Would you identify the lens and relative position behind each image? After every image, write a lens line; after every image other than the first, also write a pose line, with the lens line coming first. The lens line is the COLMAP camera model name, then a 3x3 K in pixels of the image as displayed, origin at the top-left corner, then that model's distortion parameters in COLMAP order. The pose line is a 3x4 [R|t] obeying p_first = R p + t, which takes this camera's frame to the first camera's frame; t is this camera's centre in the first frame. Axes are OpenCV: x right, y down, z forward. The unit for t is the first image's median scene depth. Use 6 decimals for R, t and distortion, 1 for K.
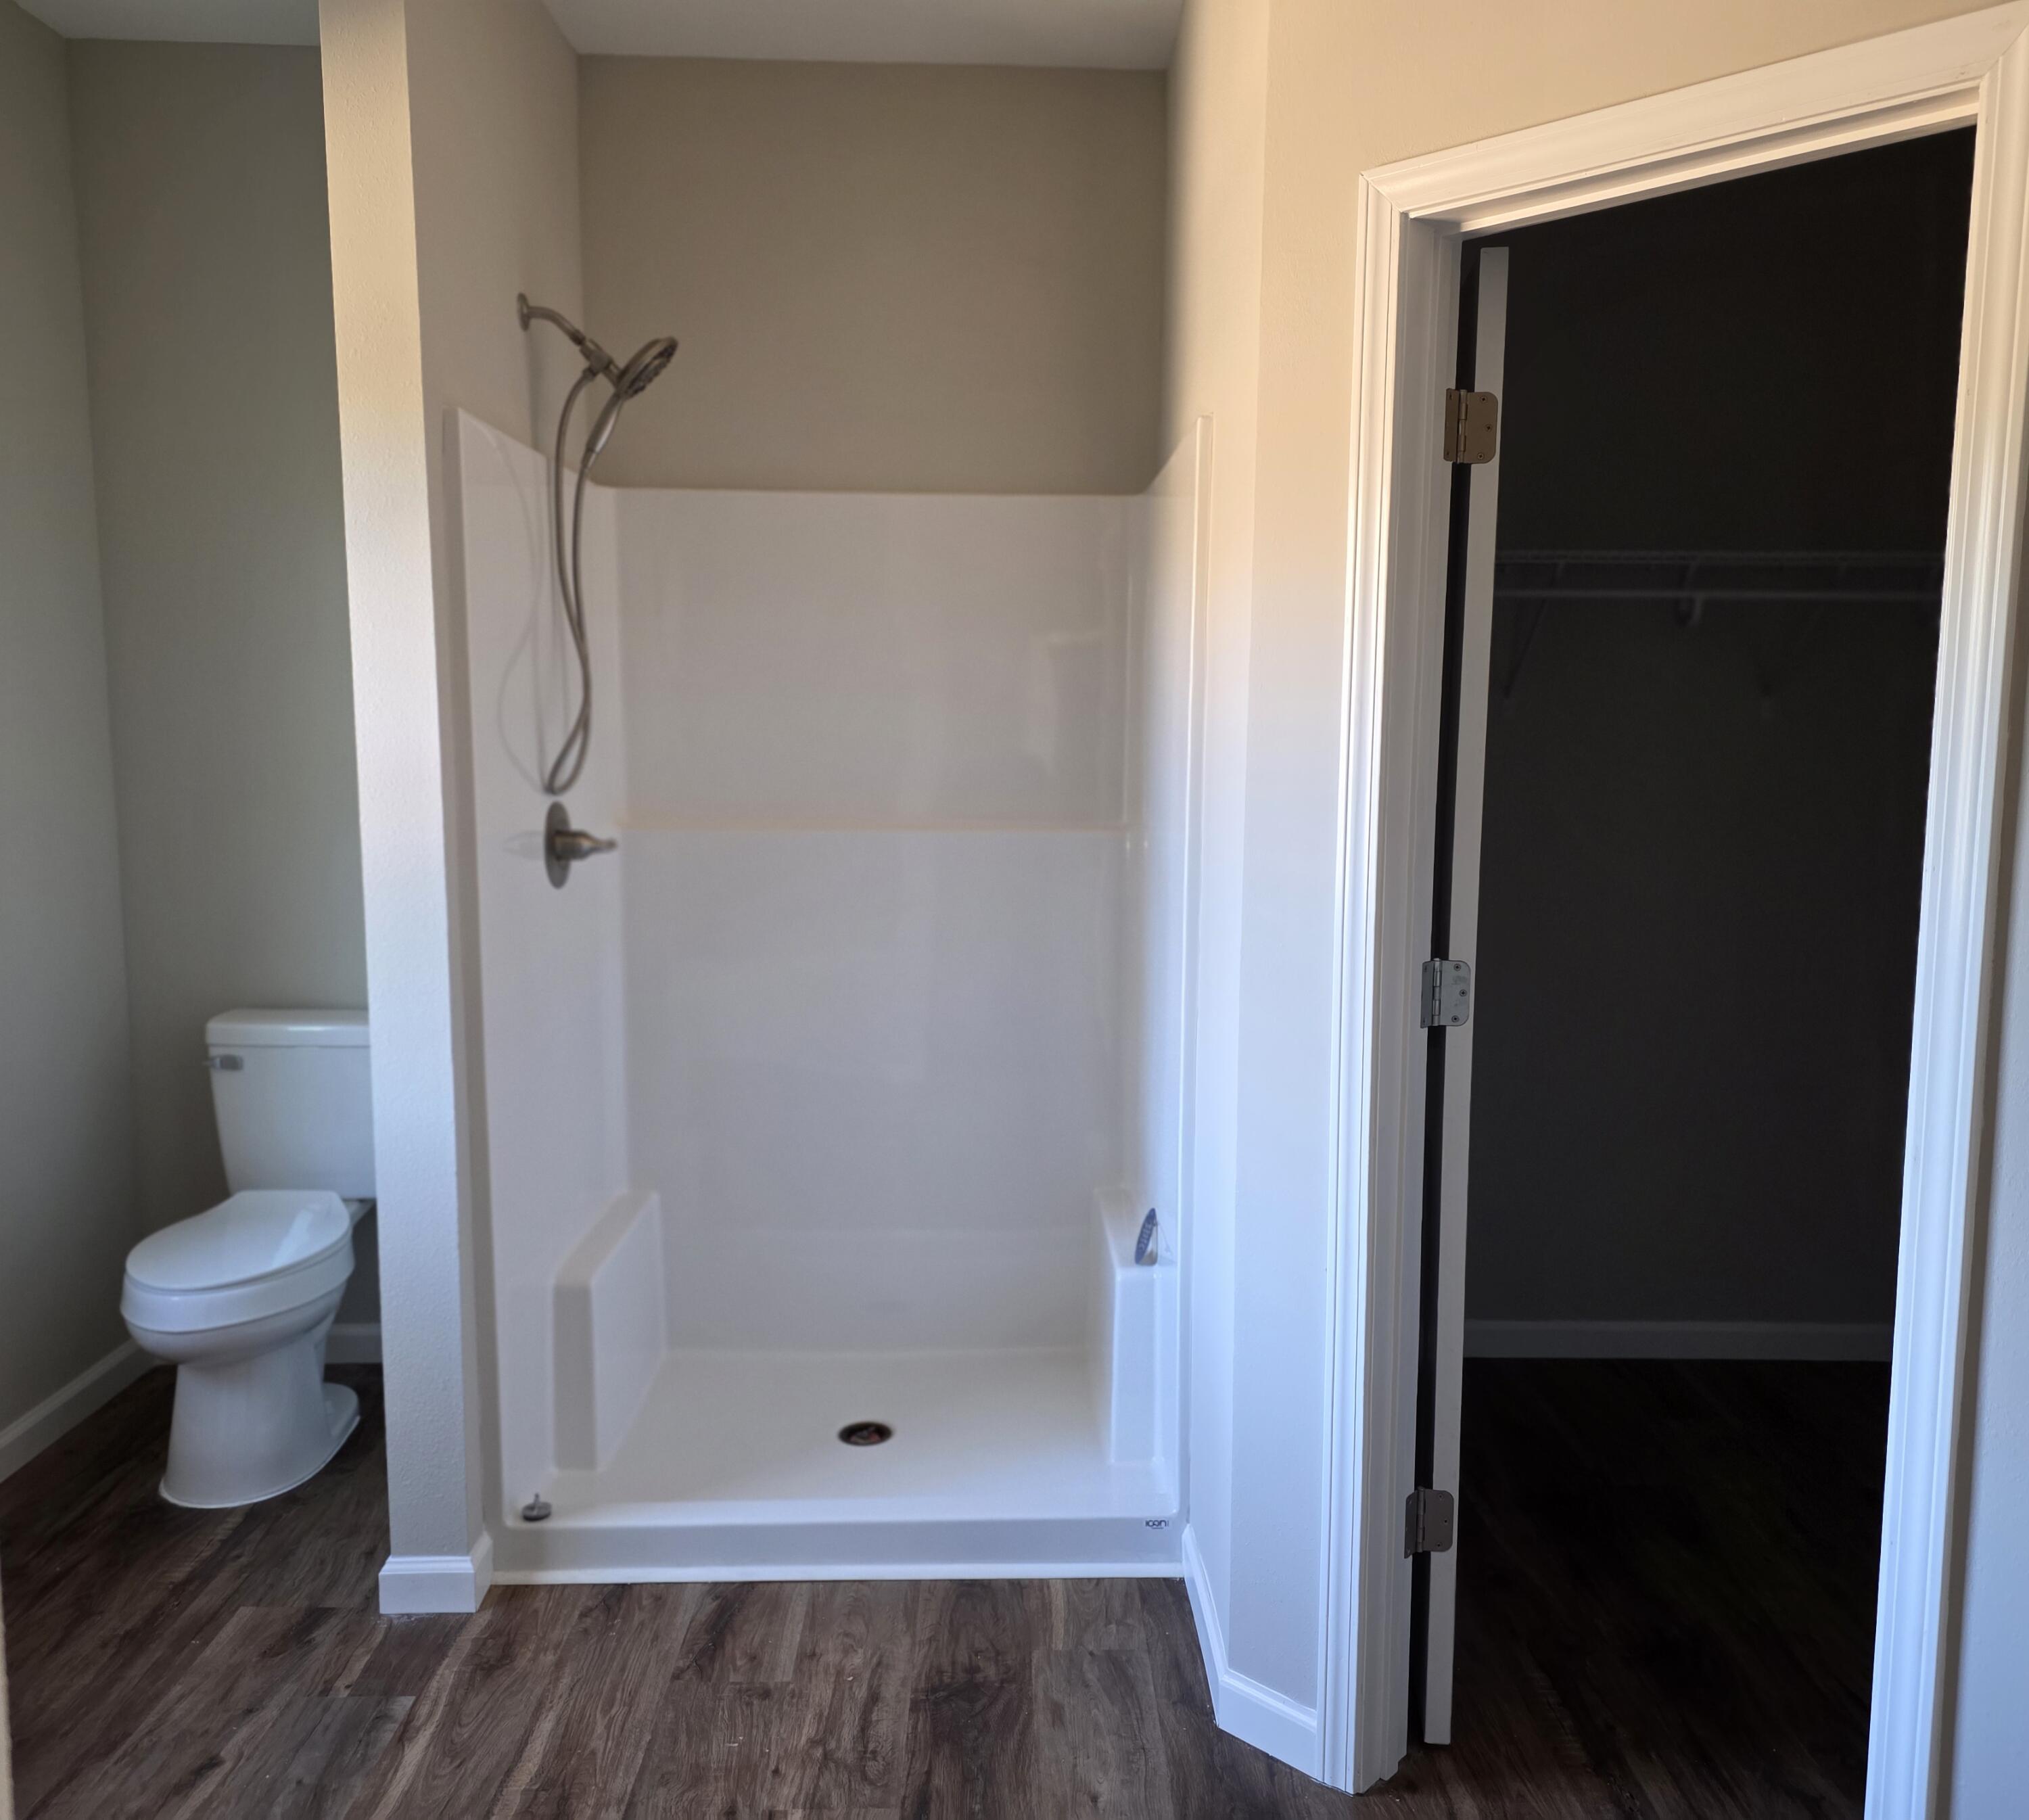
lens RADIAL K [[1598.7, 0, 1028.9], [0, 1598.7, 914.1], [0, 0, 1]] dist [0.080633, -0.069084]
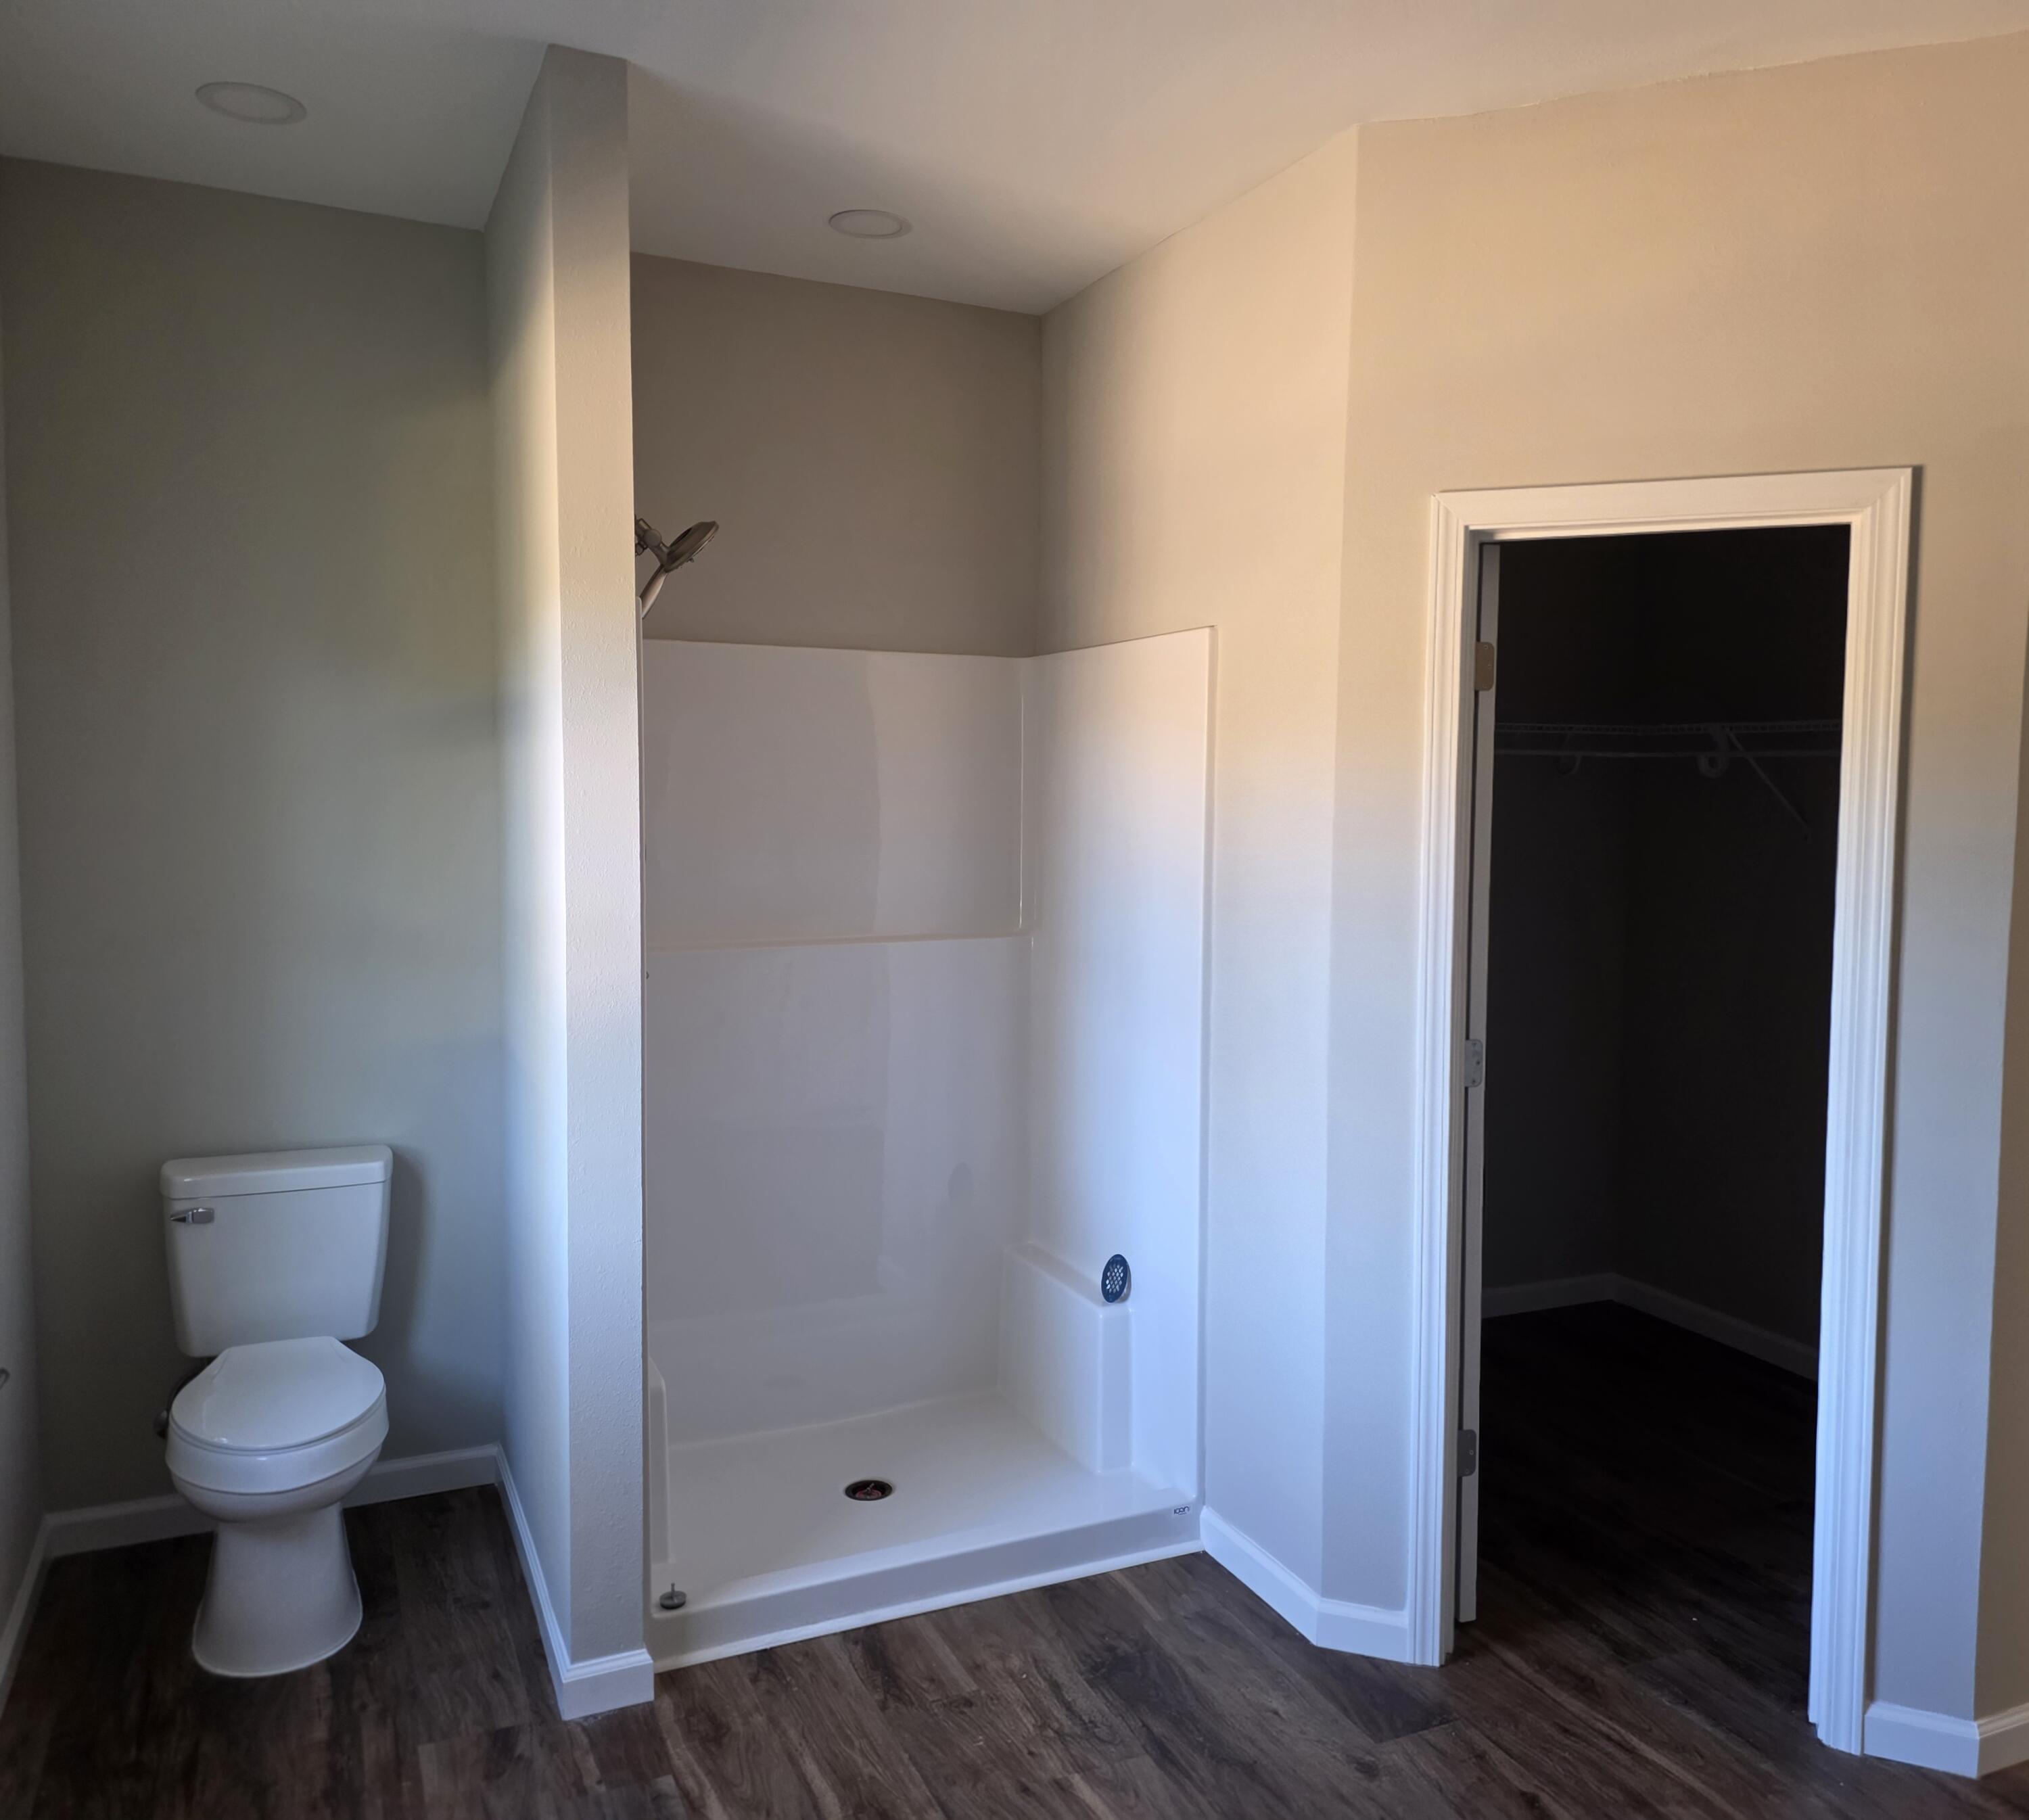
lens RADIAL K [[1598.7, 0, 1017.6], [0, 1598.7, 895.1], [0, 0, 1]] dist [0.080633, -0.069084]
pose [[0.919117, -0.025292, 0.393172, -0.541238], [0.045012, 0.998144, -0.041015, -0.047546], [-0.391405, 0.055395, 0.918550, -0.112857]]
